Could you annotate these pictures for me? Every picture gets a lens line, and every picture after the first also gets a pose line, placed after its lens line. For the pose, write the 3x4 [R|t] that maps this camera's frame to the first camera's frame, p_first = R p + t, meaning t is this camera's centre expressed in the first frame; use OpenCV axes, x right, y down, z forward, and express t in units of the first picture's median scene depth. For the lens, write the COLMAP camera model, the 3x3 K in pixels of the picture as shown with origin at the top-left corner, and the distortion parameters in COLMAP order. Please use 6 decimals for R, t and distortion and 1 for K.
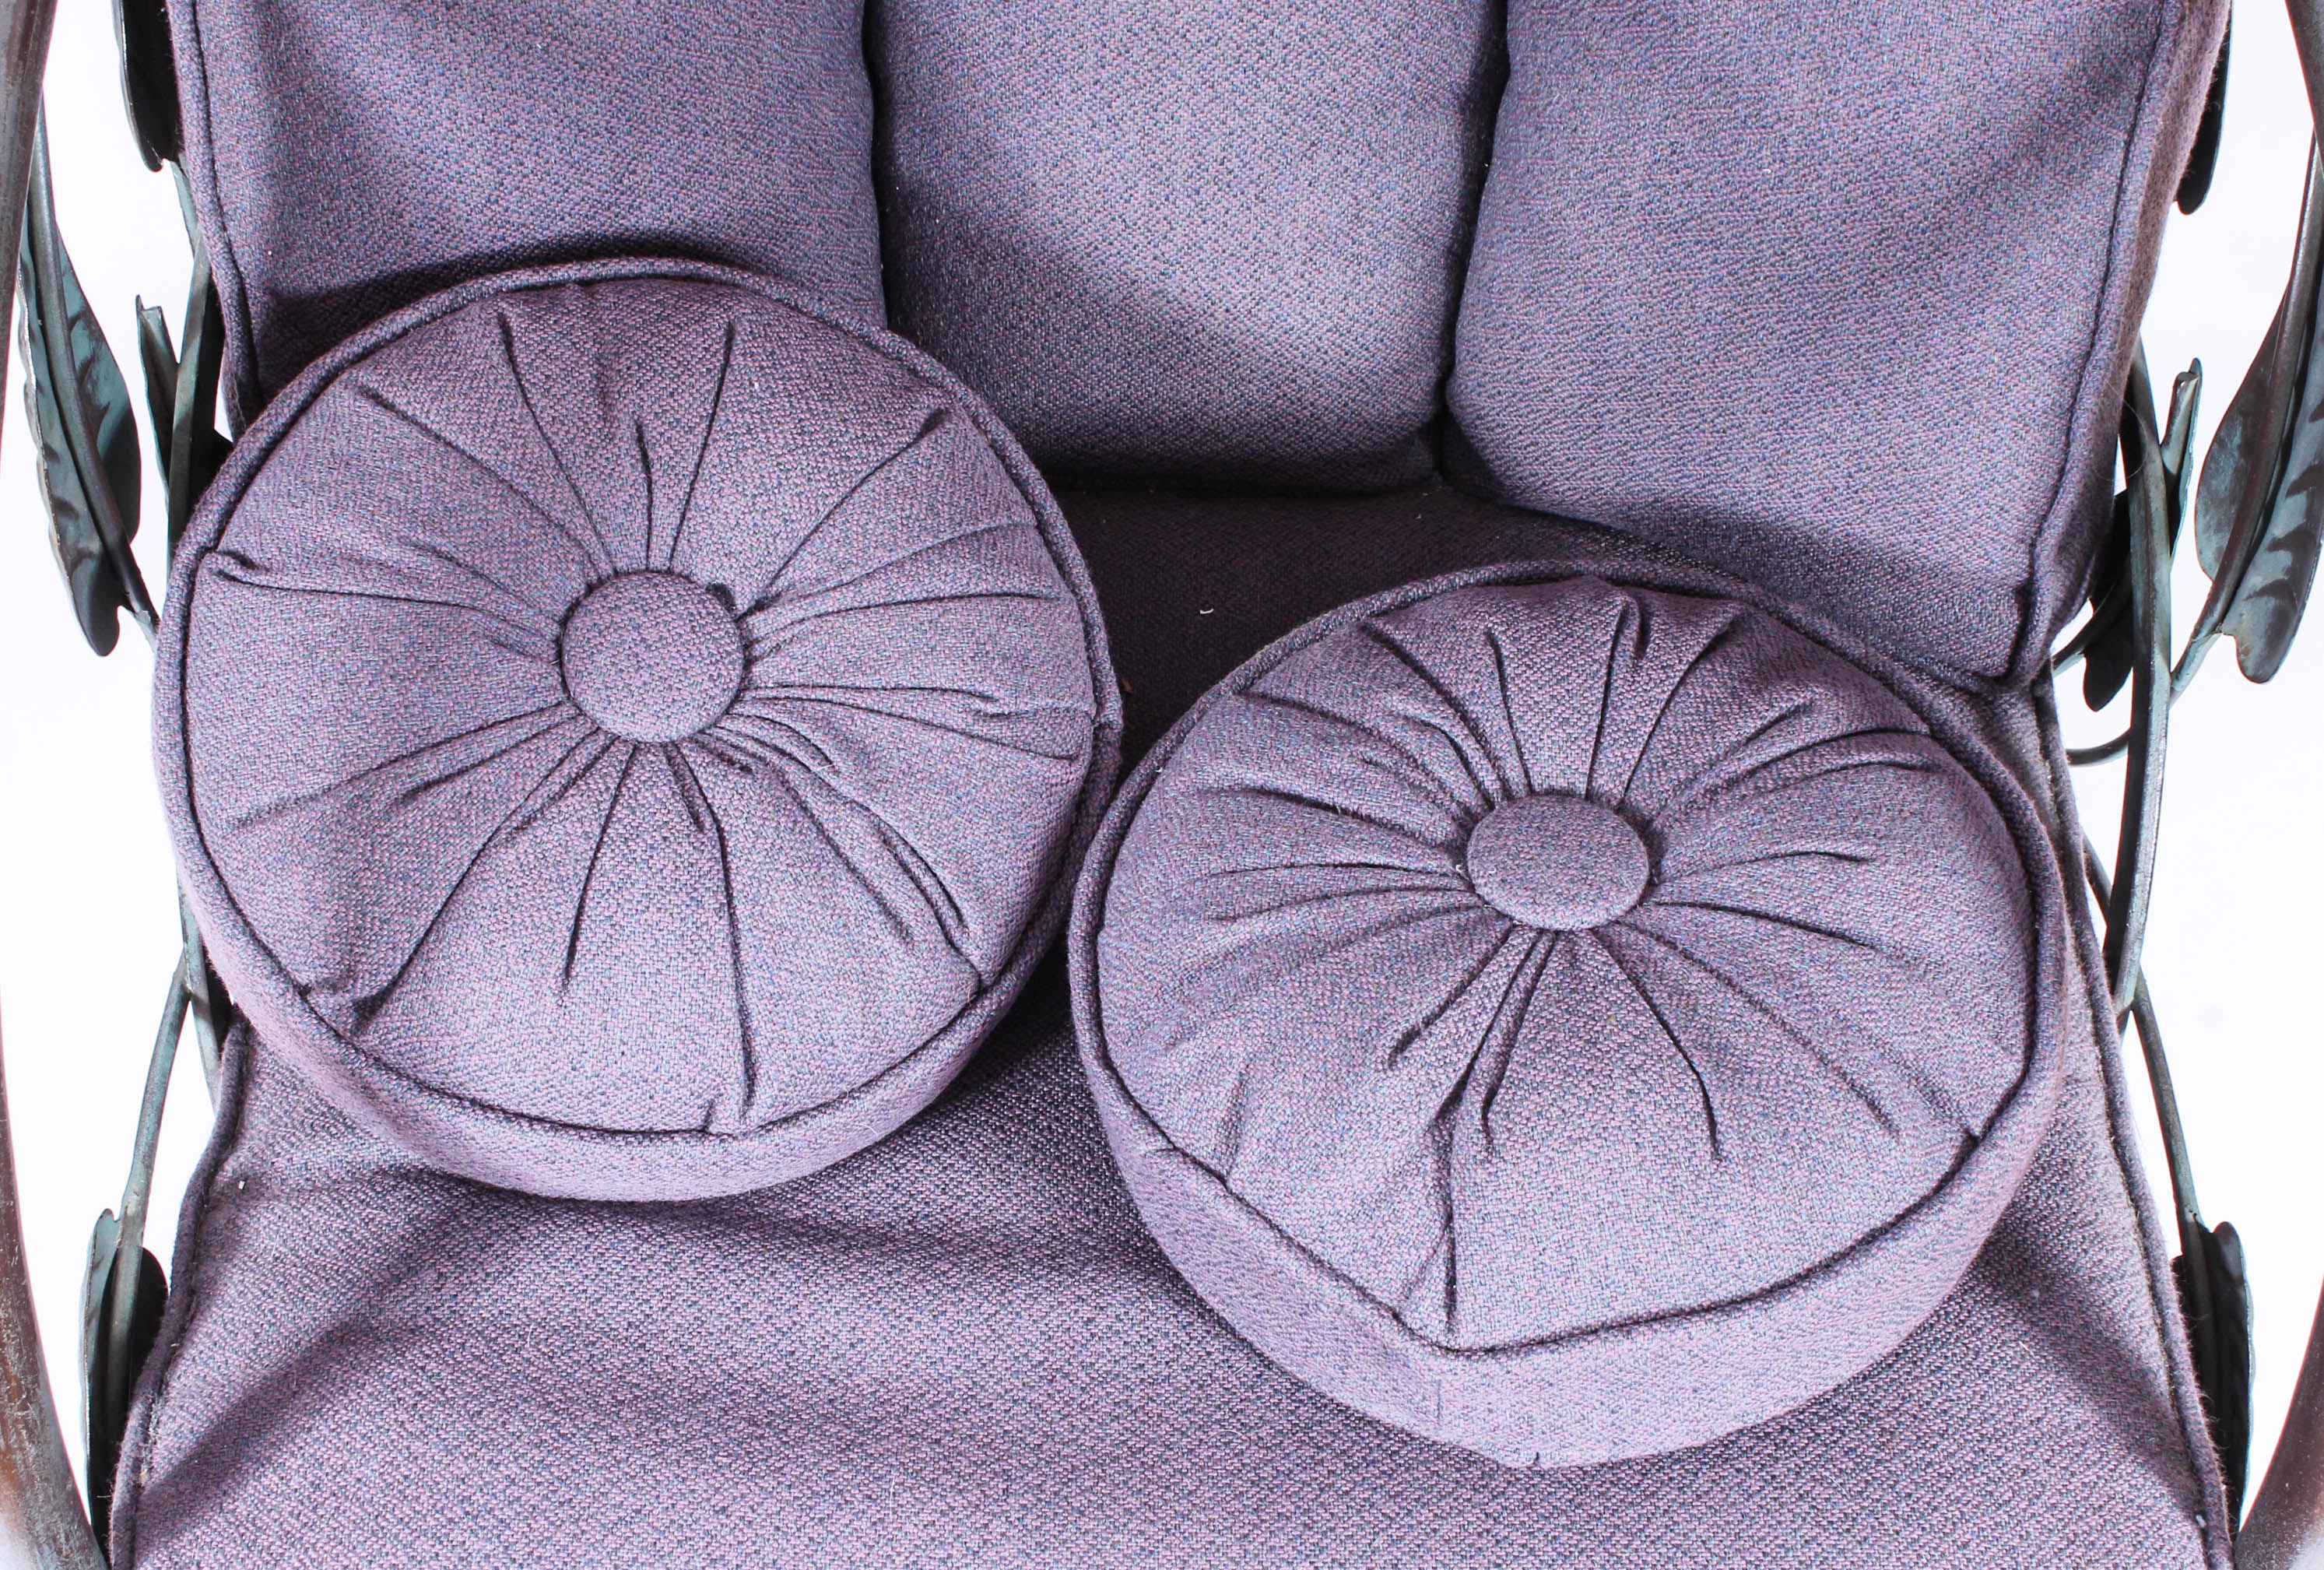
lens RADIAL K [[3344.5, 0, 1179.2], [0, 3344.5, 781.3], [0, 0, 1]] dist [-0.038199, 0.000000]
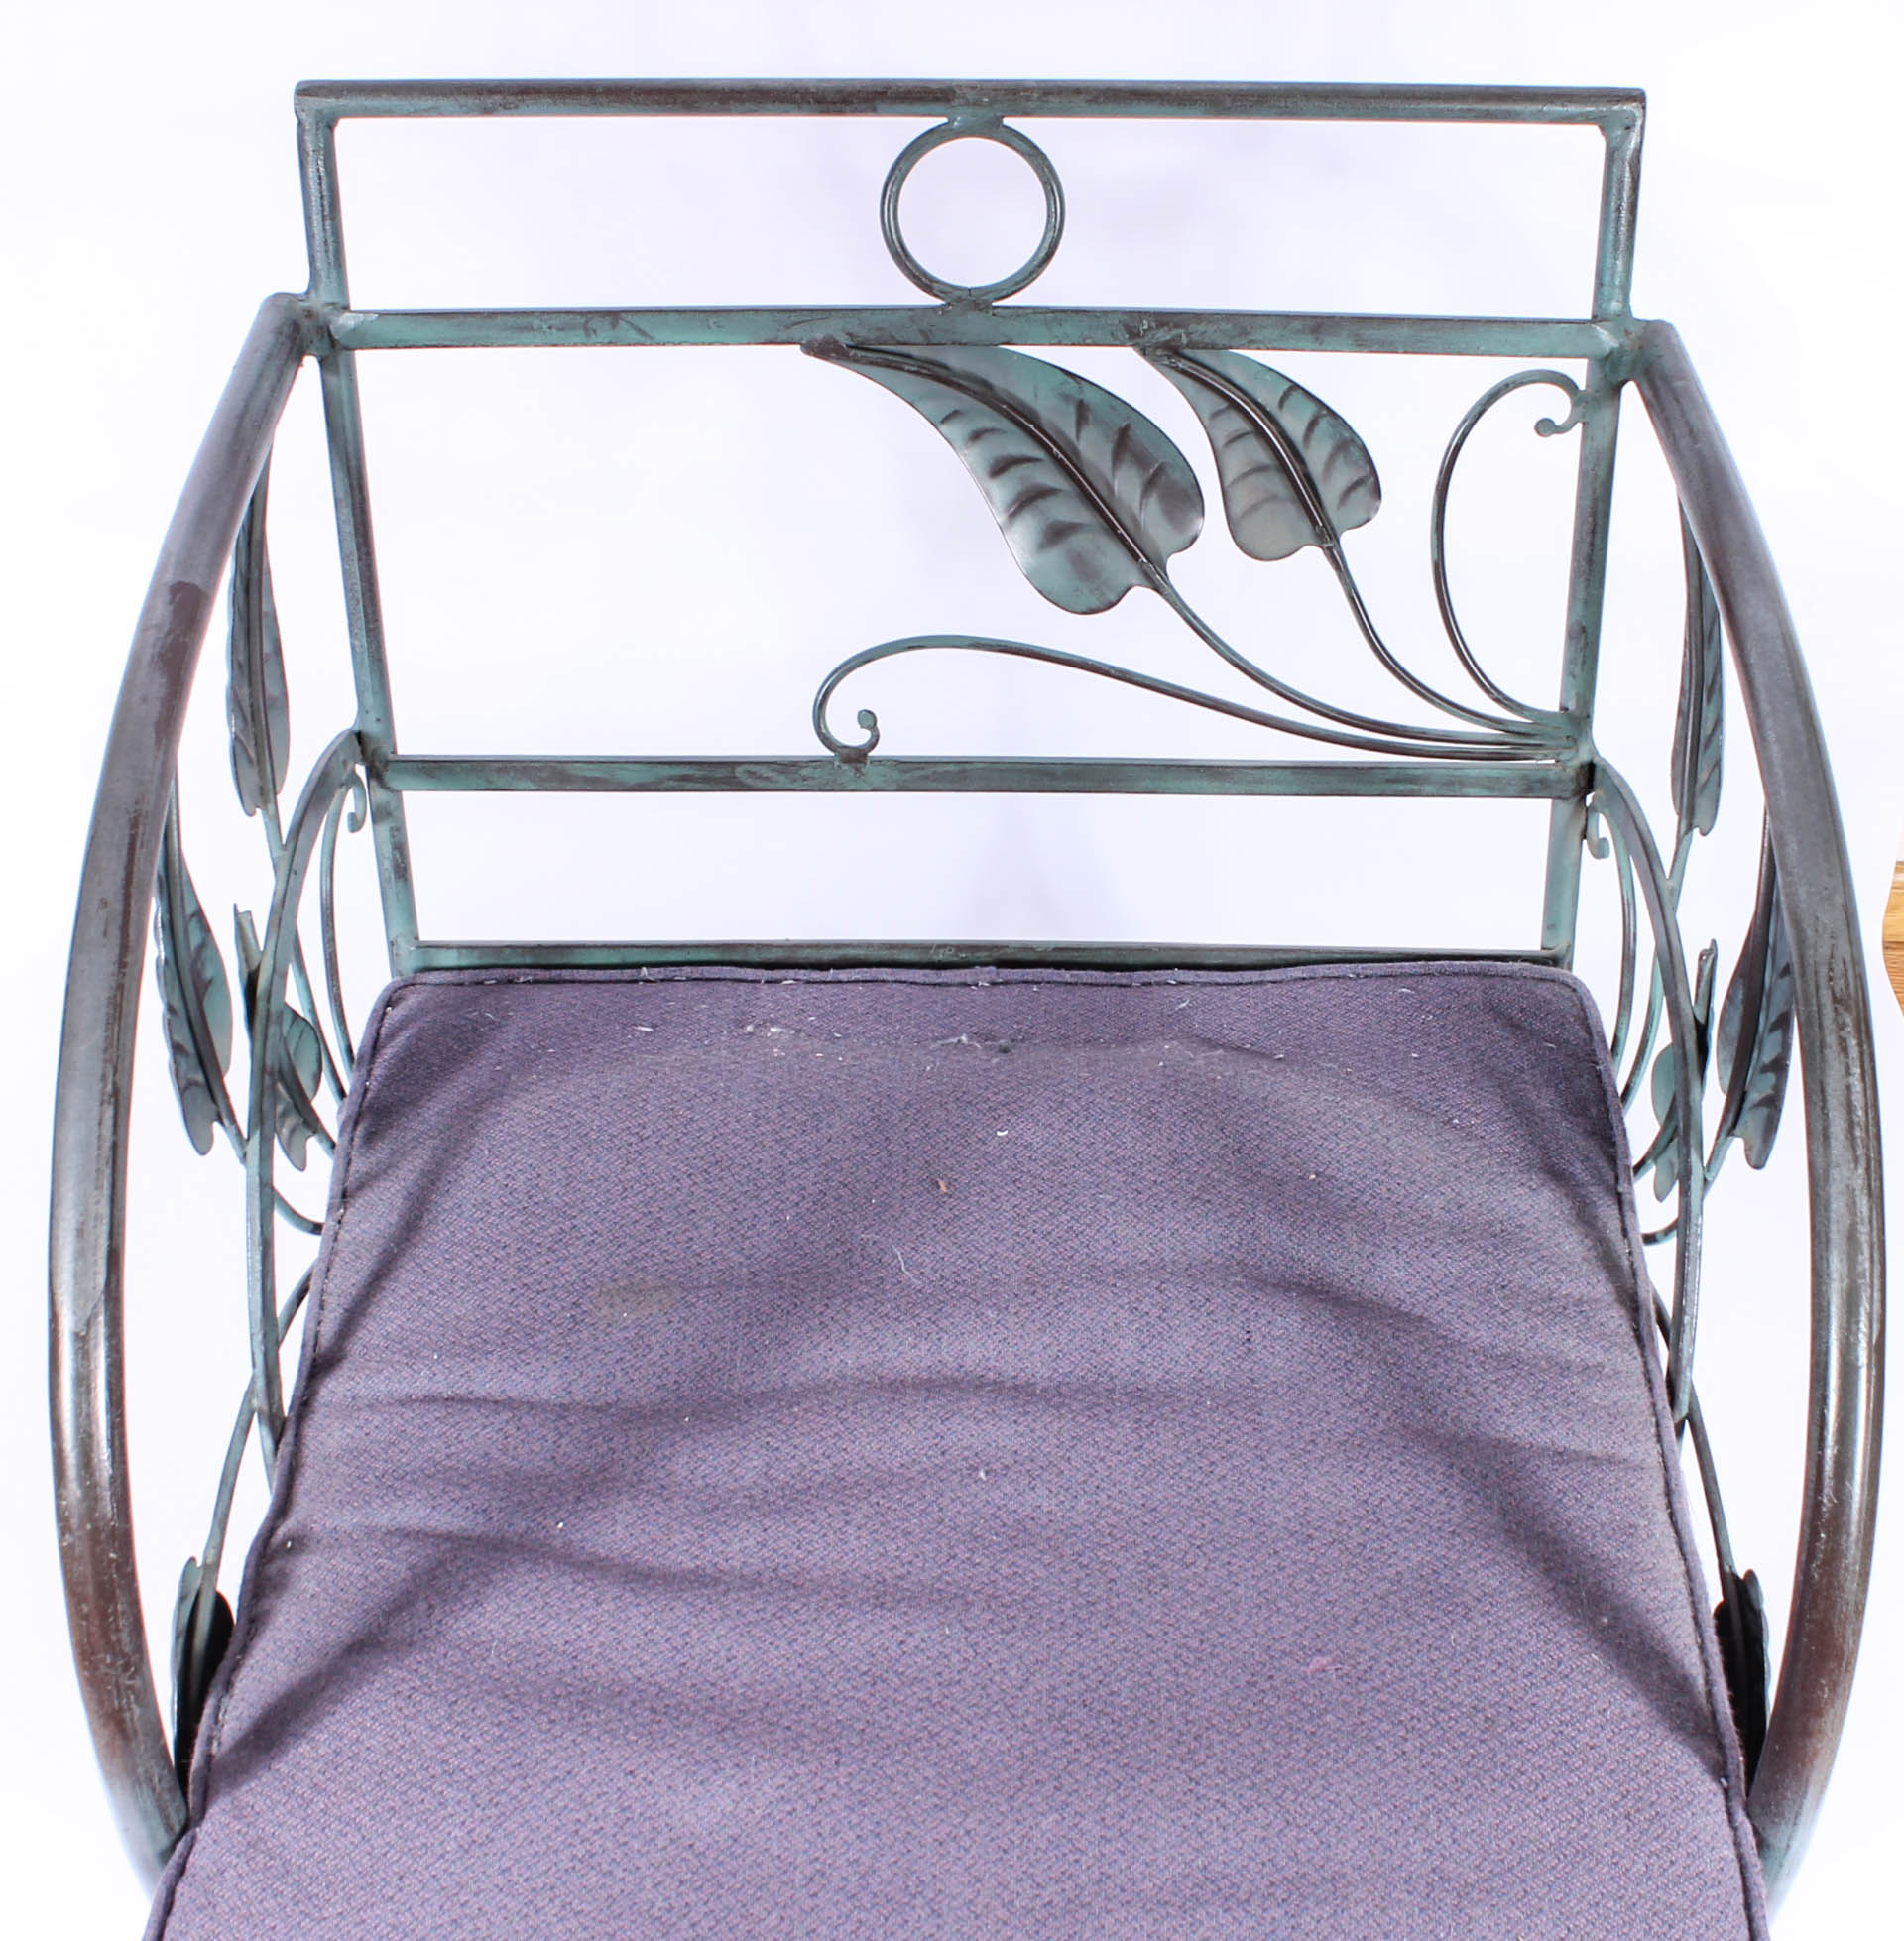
lens RADIAL K [[2809.3, 0, 1012.9], [0, 2809.3, 927.4], [0, 0, 1]] dist [-0.132454, 0.000000]
pose [[0.999640, -0.006909, -0.025943, 0.049885], [0.002803, 0.987895, -0.155097, 0.051078], [0.026700, 0.154968, 0.987559, -0.162183]]
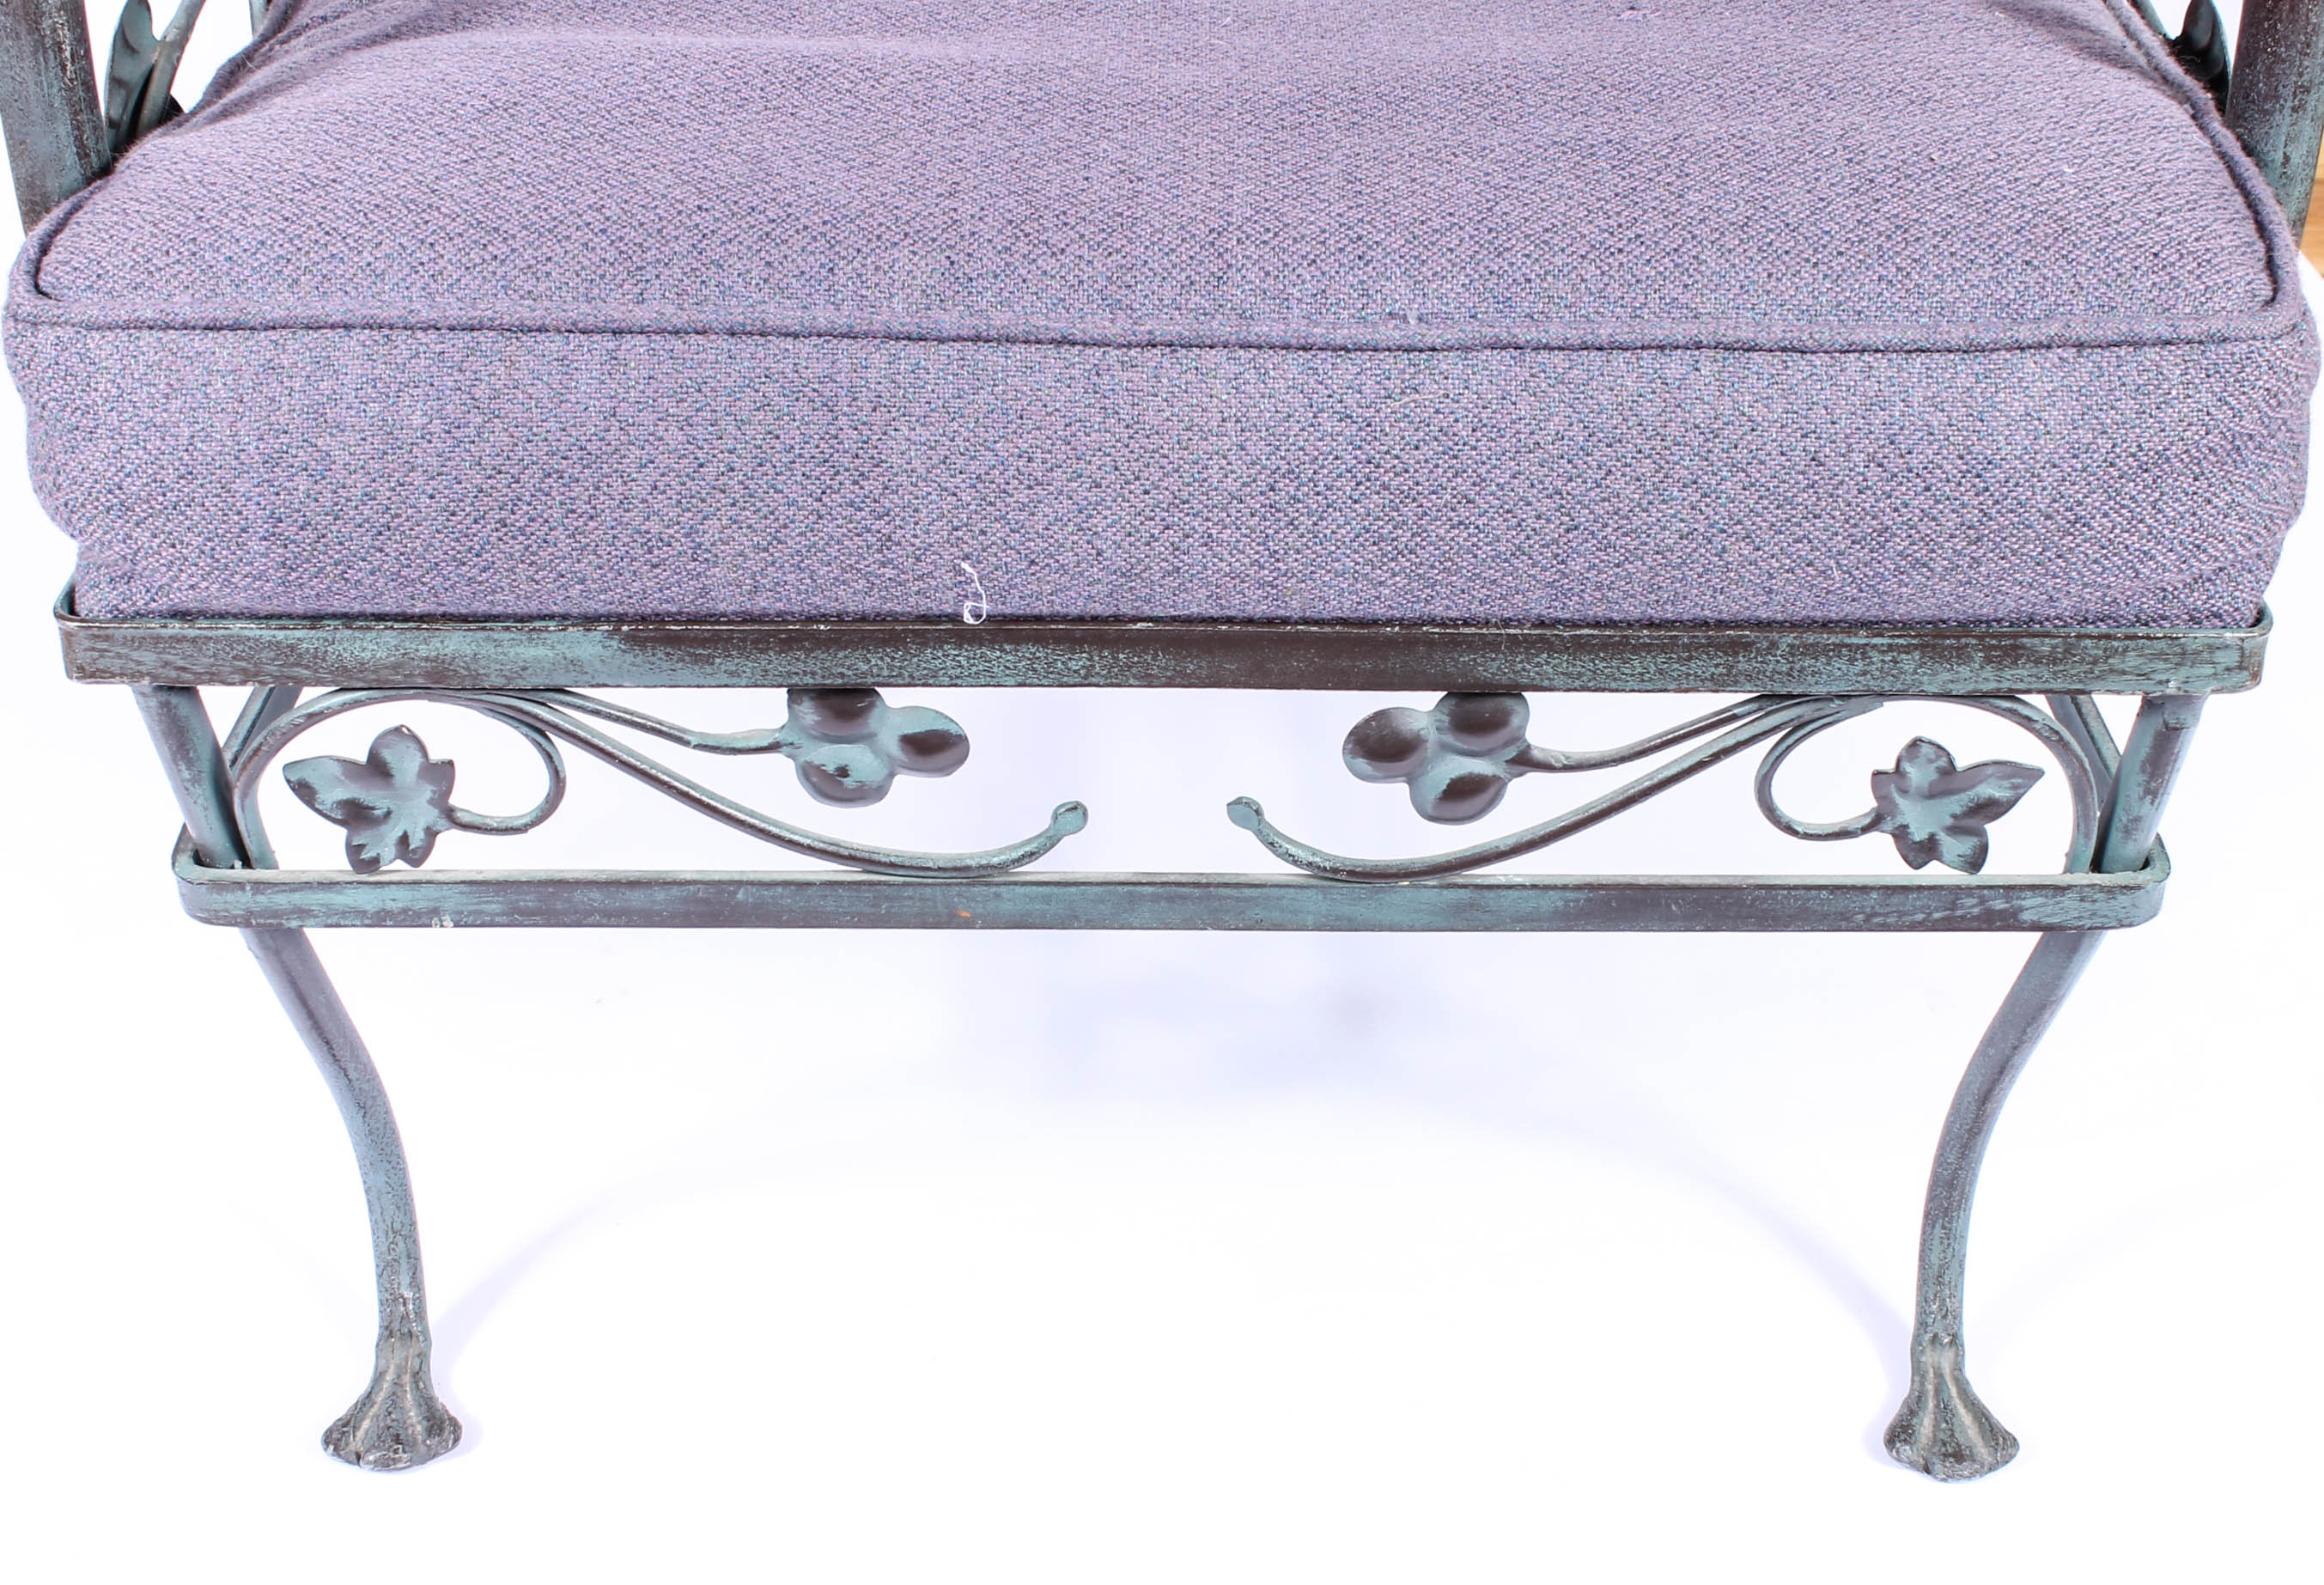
lens RADIAL K [[3143.3, 0, 1164.3], [0, 3143.3, 857.0], [0, 0, 1]] dist [-0.063273, 0.000000]
pose [[0.999277, -0.021139, -0.031594, 0.024353], [0.011586, 0.960946, -0.276493, 0.687974], [0.036205, 0.275927, 0.960497, 0.152981]]
